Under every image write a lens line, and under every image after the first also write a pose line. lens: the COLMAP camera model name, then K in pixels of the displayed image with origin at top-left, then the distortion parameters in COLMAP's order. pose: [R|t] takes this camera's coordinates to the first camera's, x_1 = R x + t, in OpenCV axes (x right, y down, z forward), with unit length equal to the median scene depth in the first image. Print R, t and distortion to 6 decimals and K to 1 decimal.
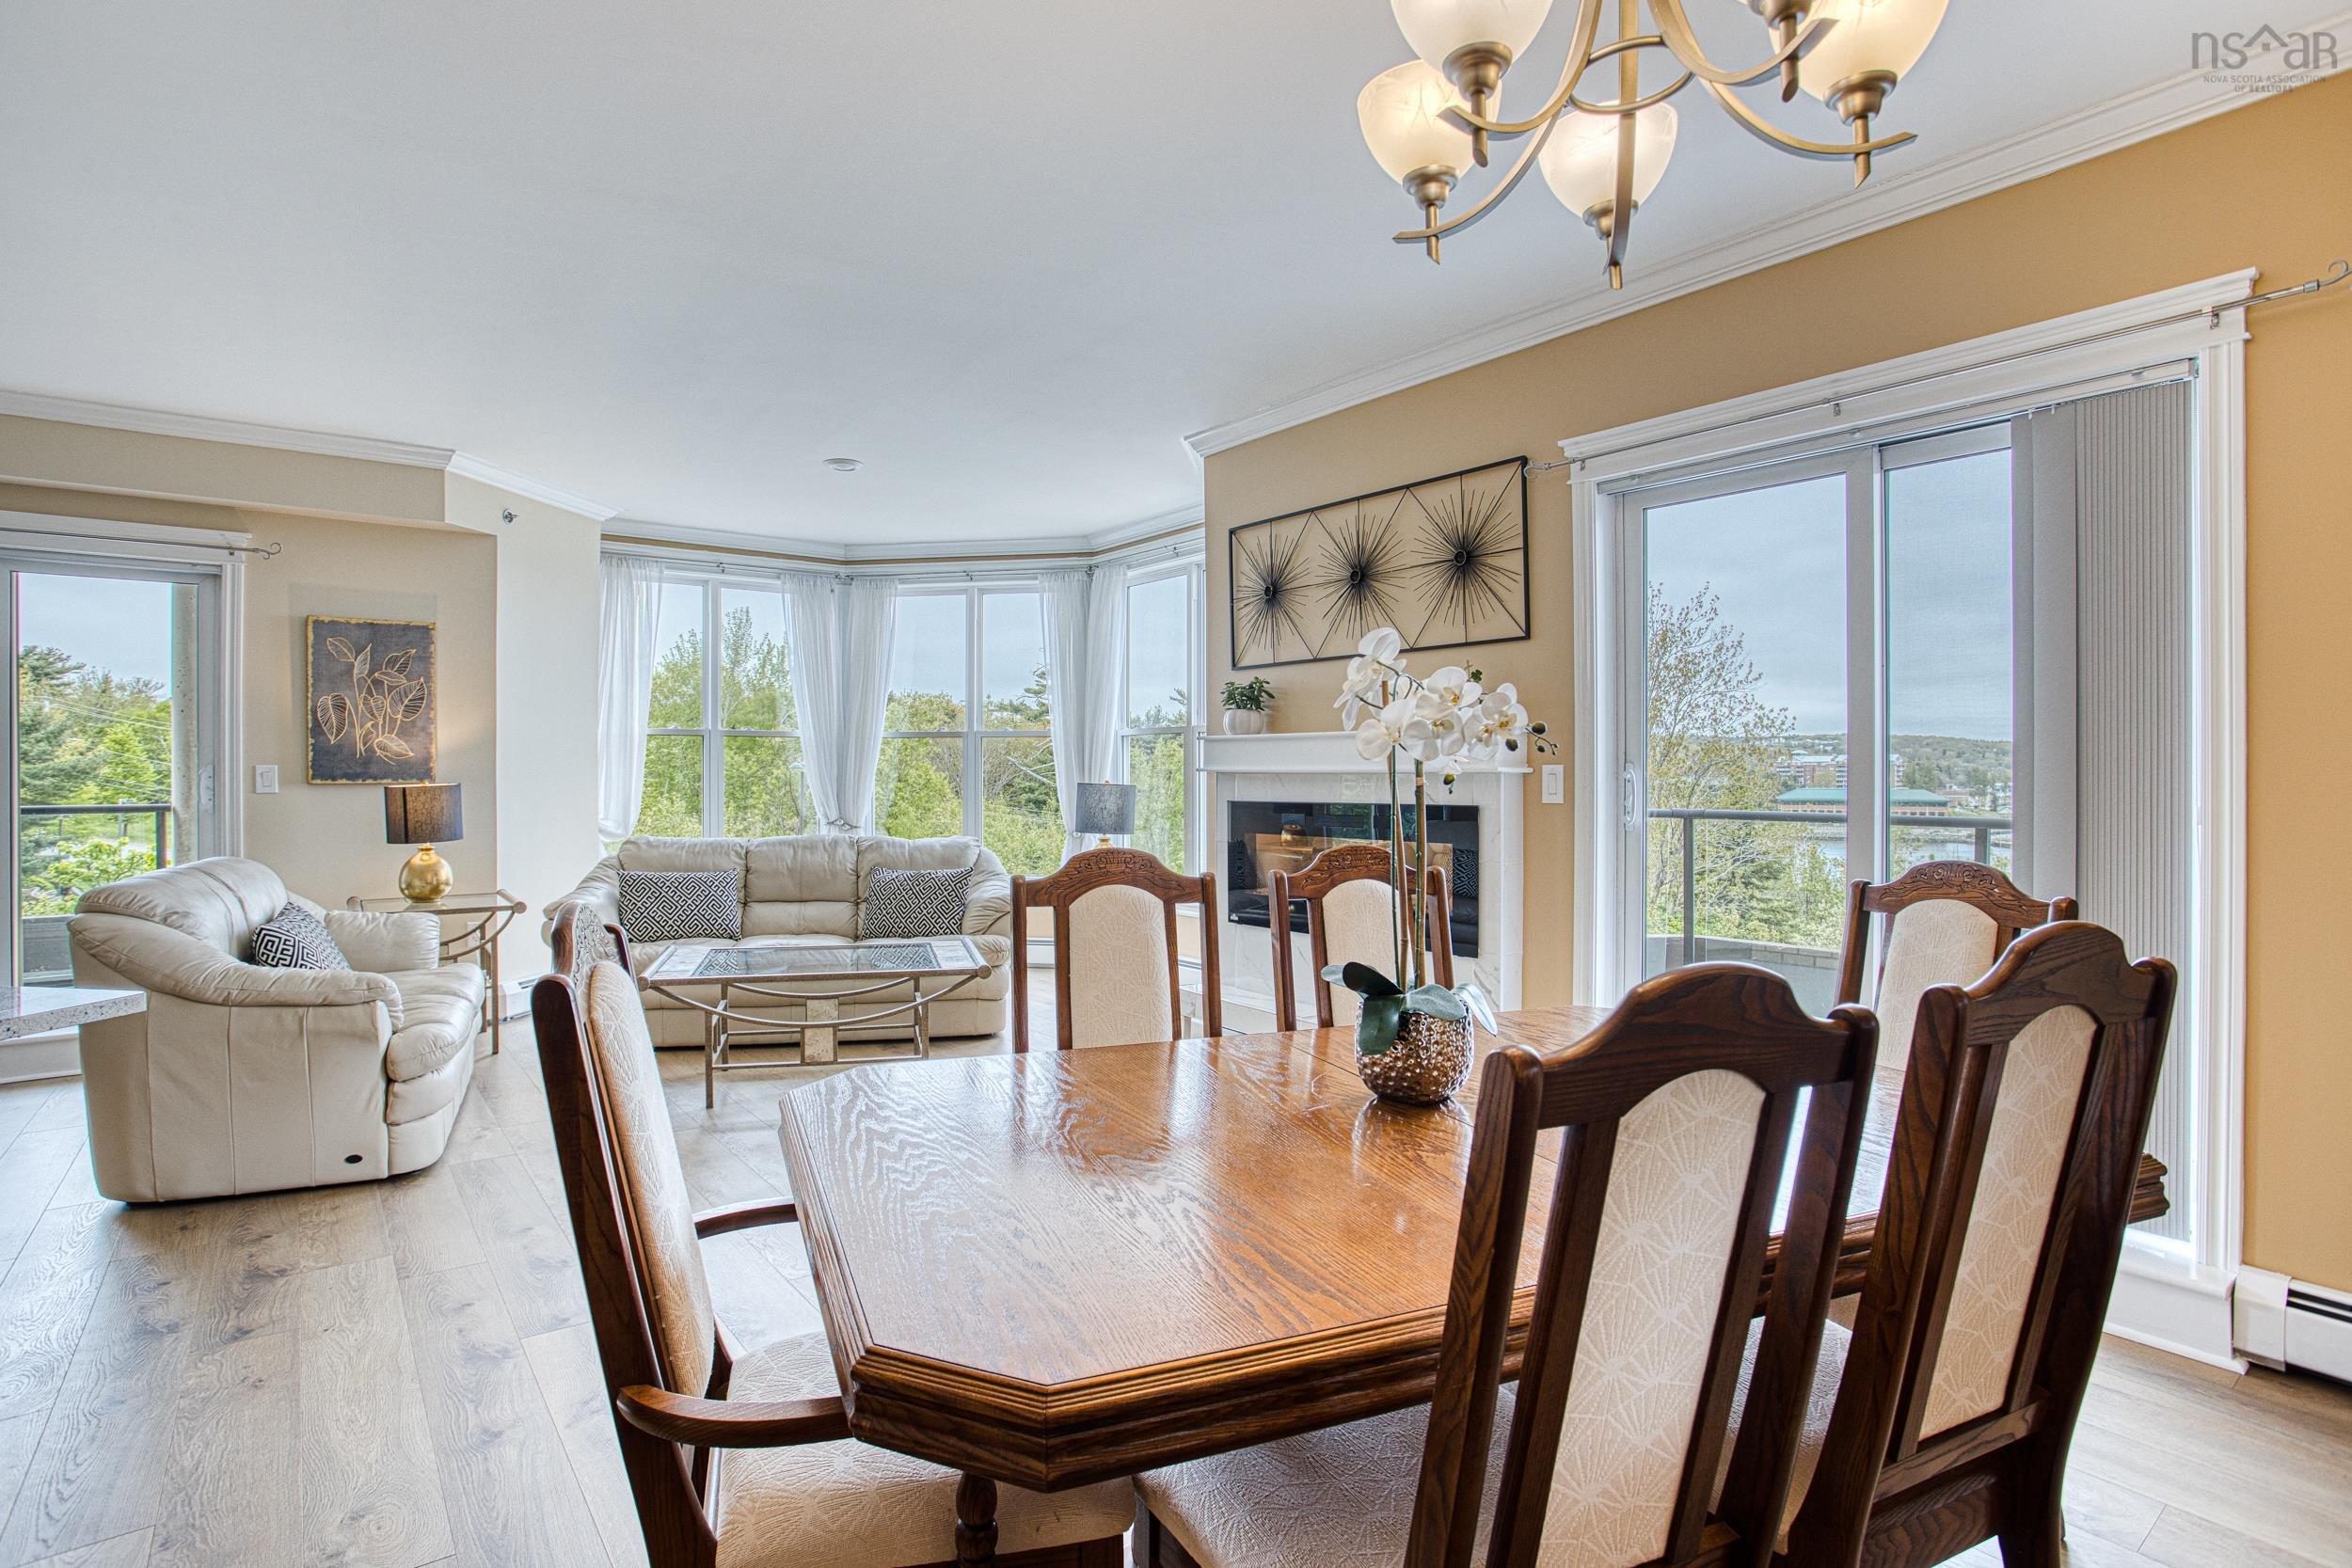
lens RADIAL K [[1163.2, 0, 1154.7], [0, 1163.2, 765.9], [0, 0, 1]] dist [-0.062566, 0.026700]
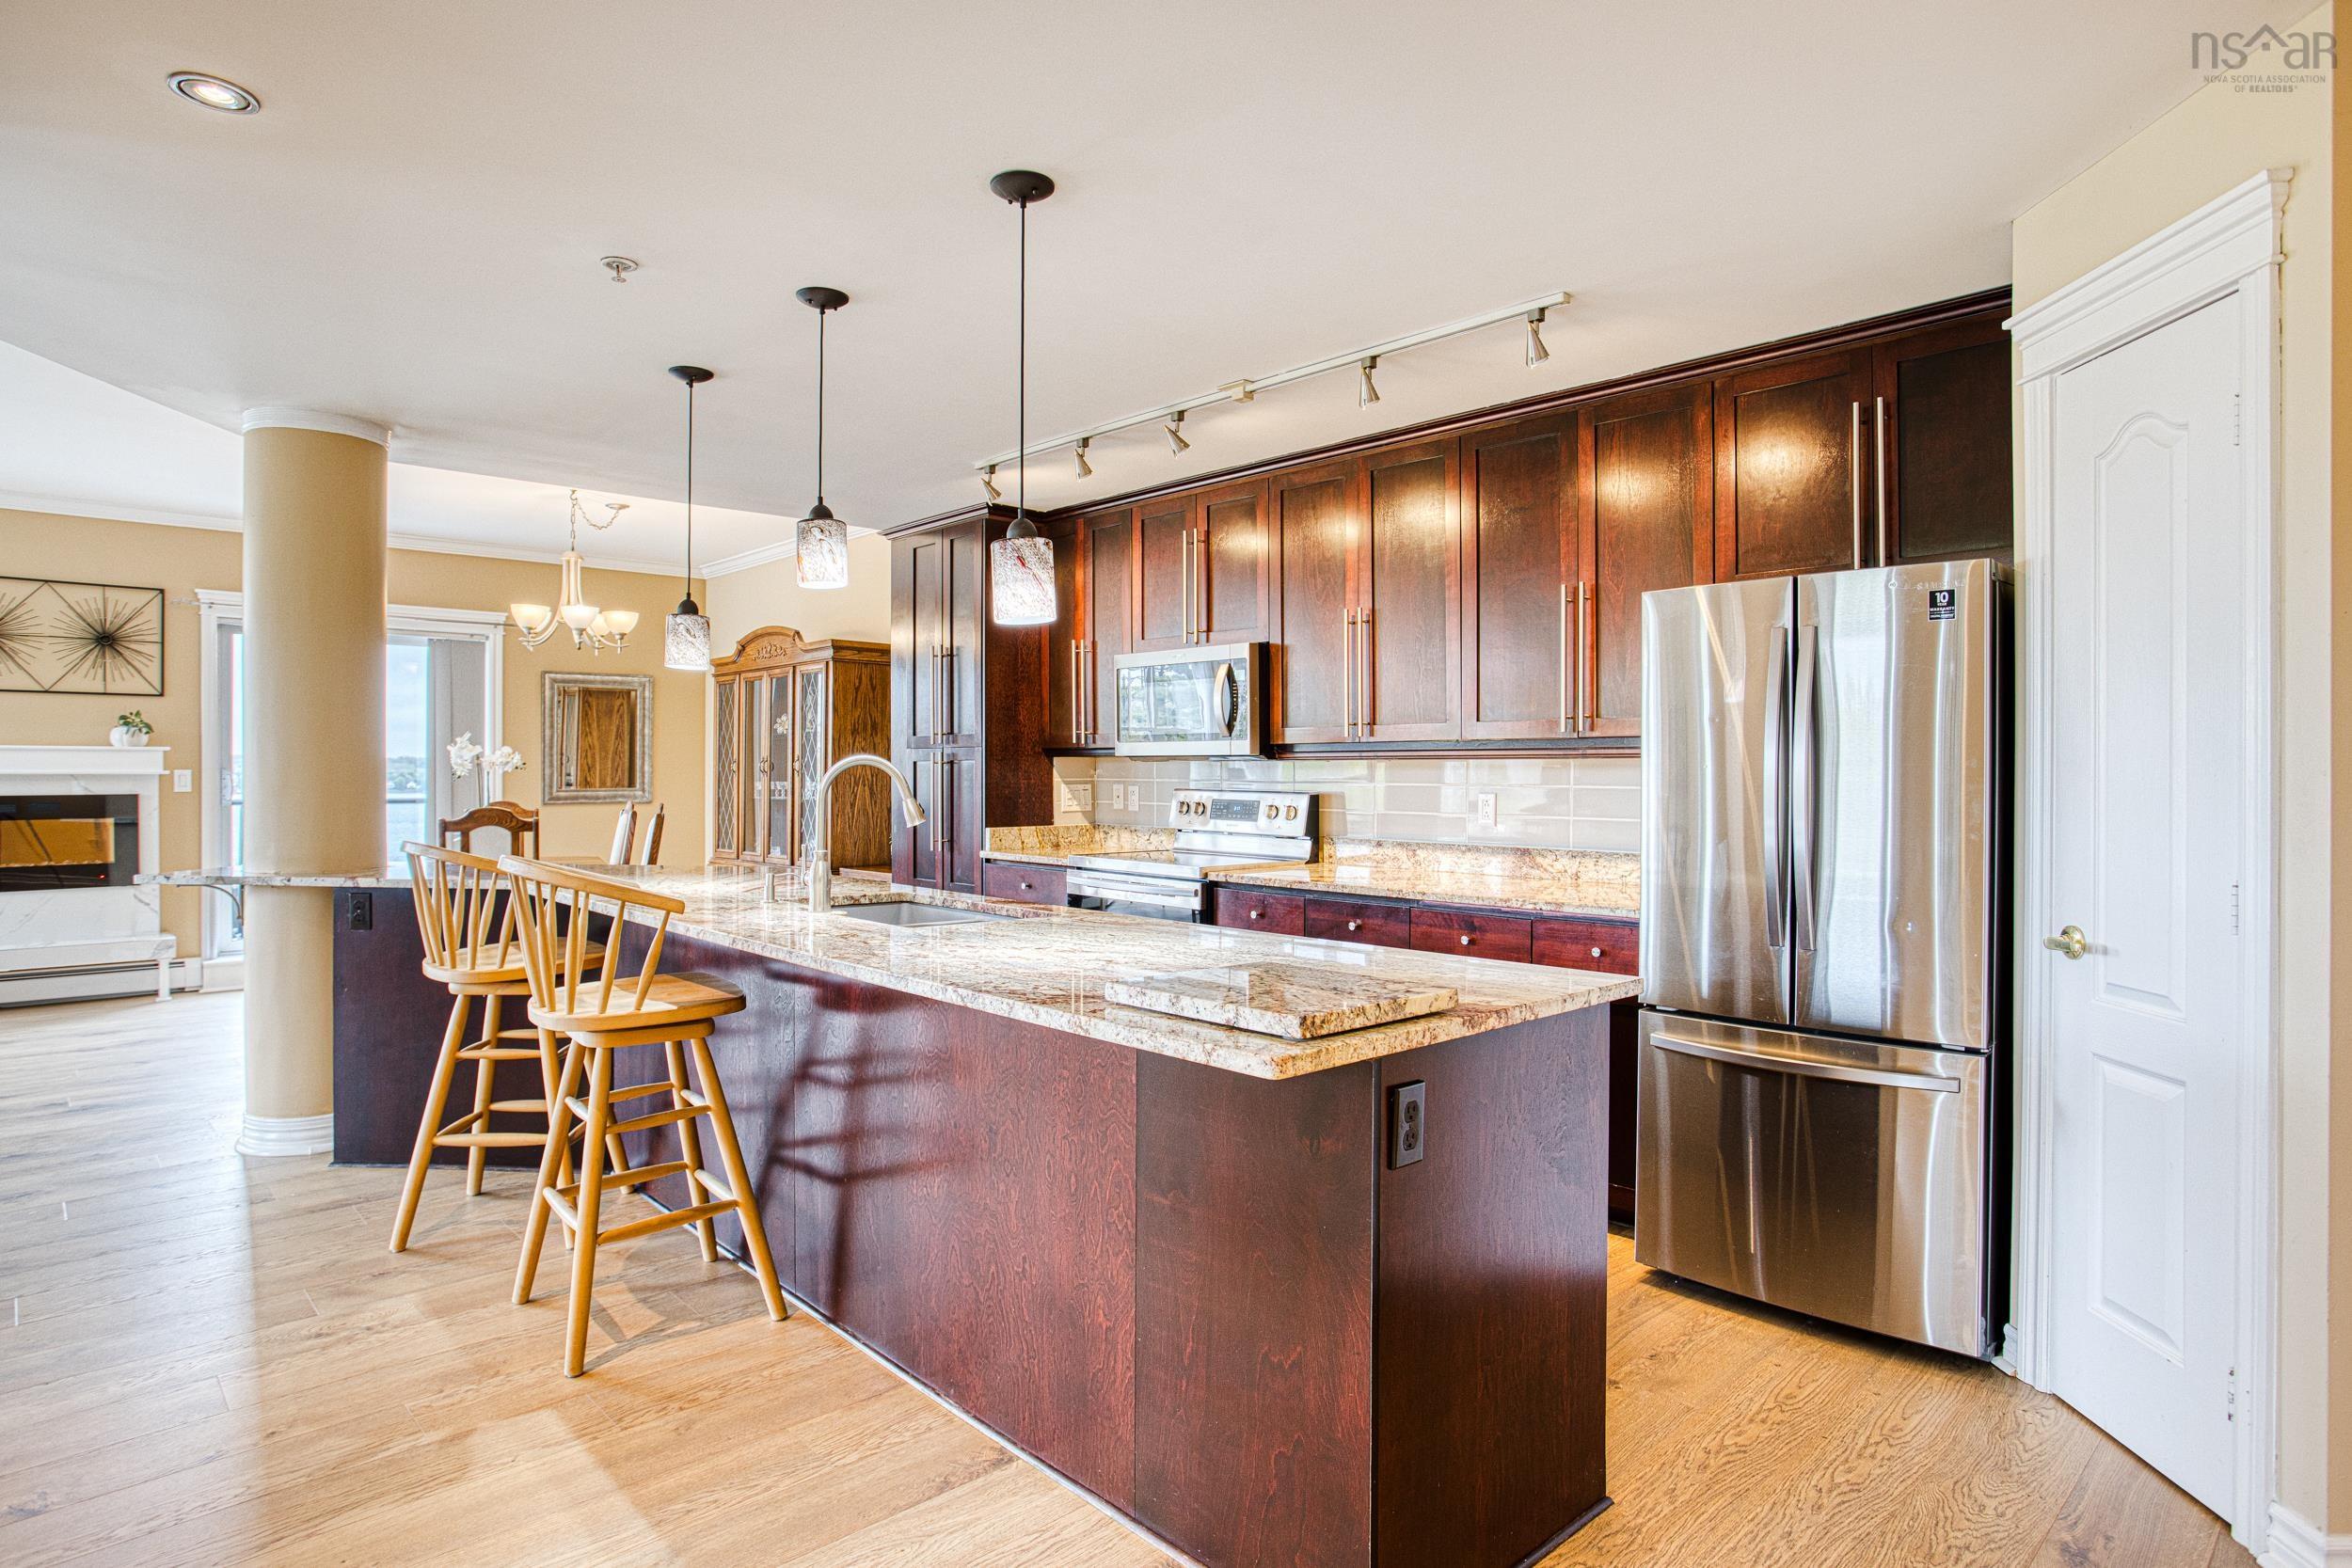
lens RADIAL K [[1286.4, 0, 1165.6], [0, 1286.4, 776.7], [0, 0, 1]] dist [-0.033831, 0.003136]
pose [[-0.083826, -0.000224, 0.996480, -1.265159], [-0.004779, 0.999989, -0.000178, 0.001875], [-0.996469, -0.004777, -0.083826, -0.249234]]
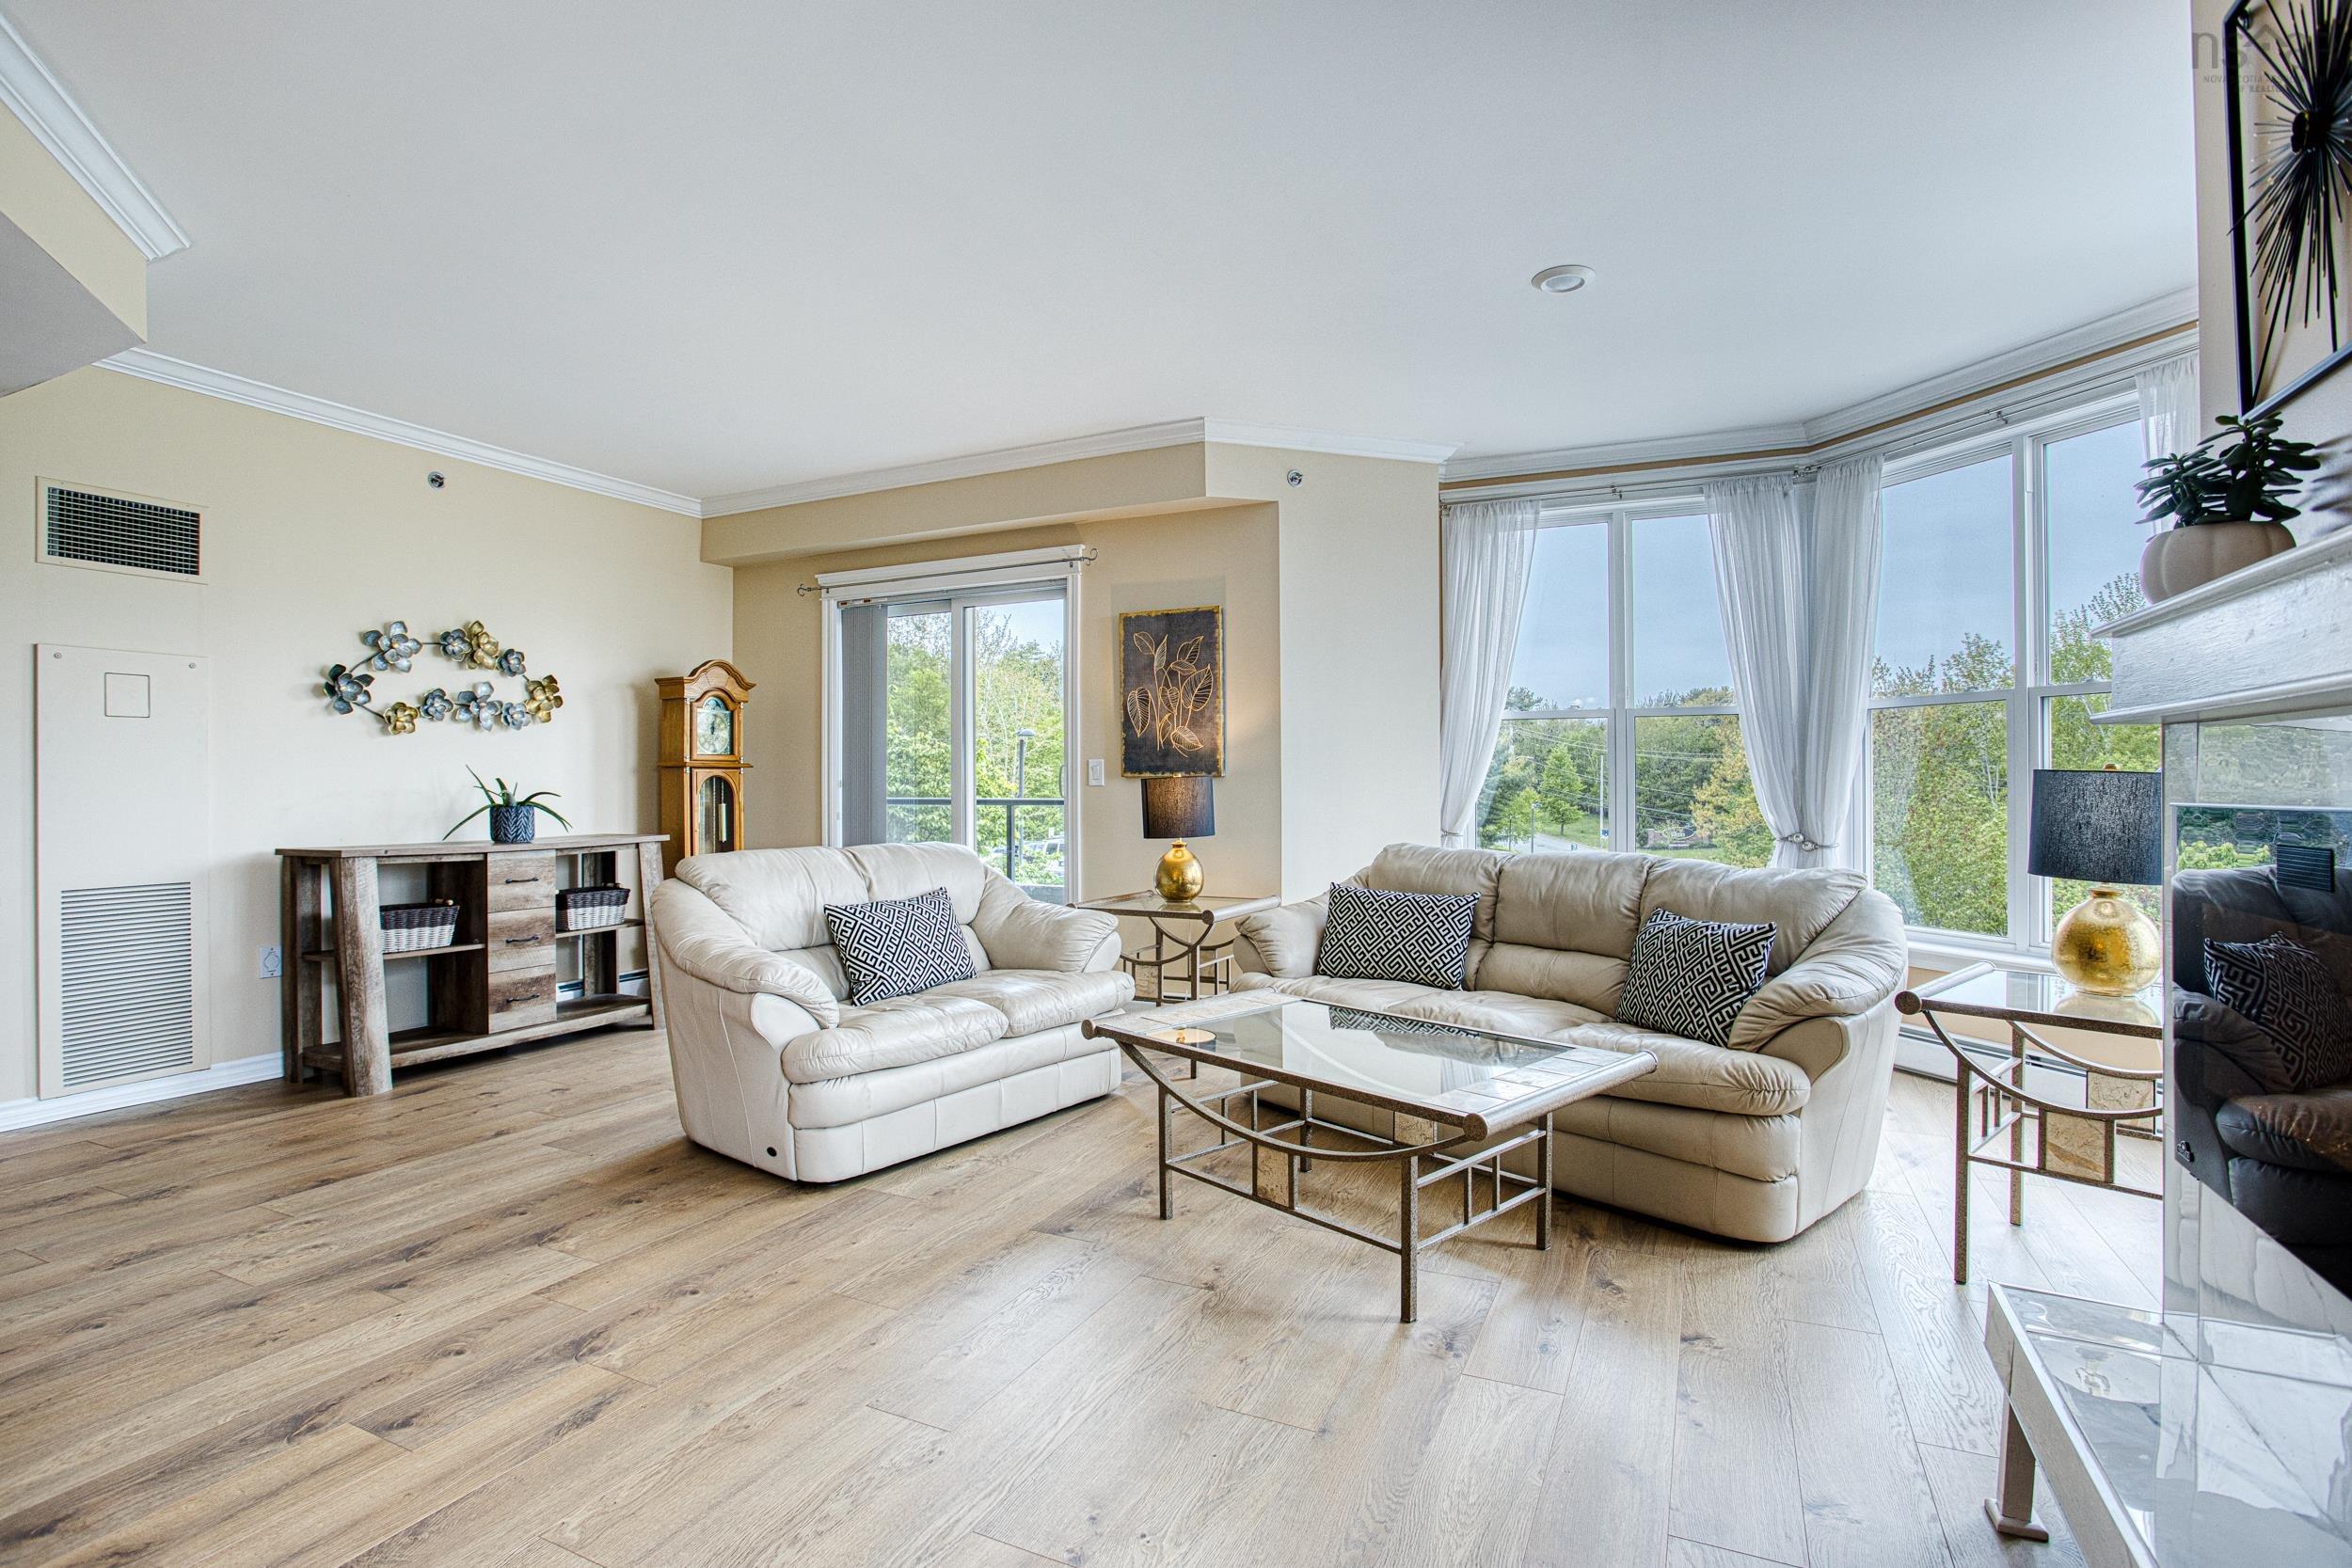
lens RADIAL K [[1163.2, 0, 1178.8], [0, 1163.2, 780.7], [0, 0, 1]] dist [-0.062566, 0.026700]
pose [[0.463284, -0.002742, -0.886206, 0.220875], [0.004630, 0.999989, -0.000673, 0.020964], [0.886198, -0.003791, 0.463291, 0.572742]]
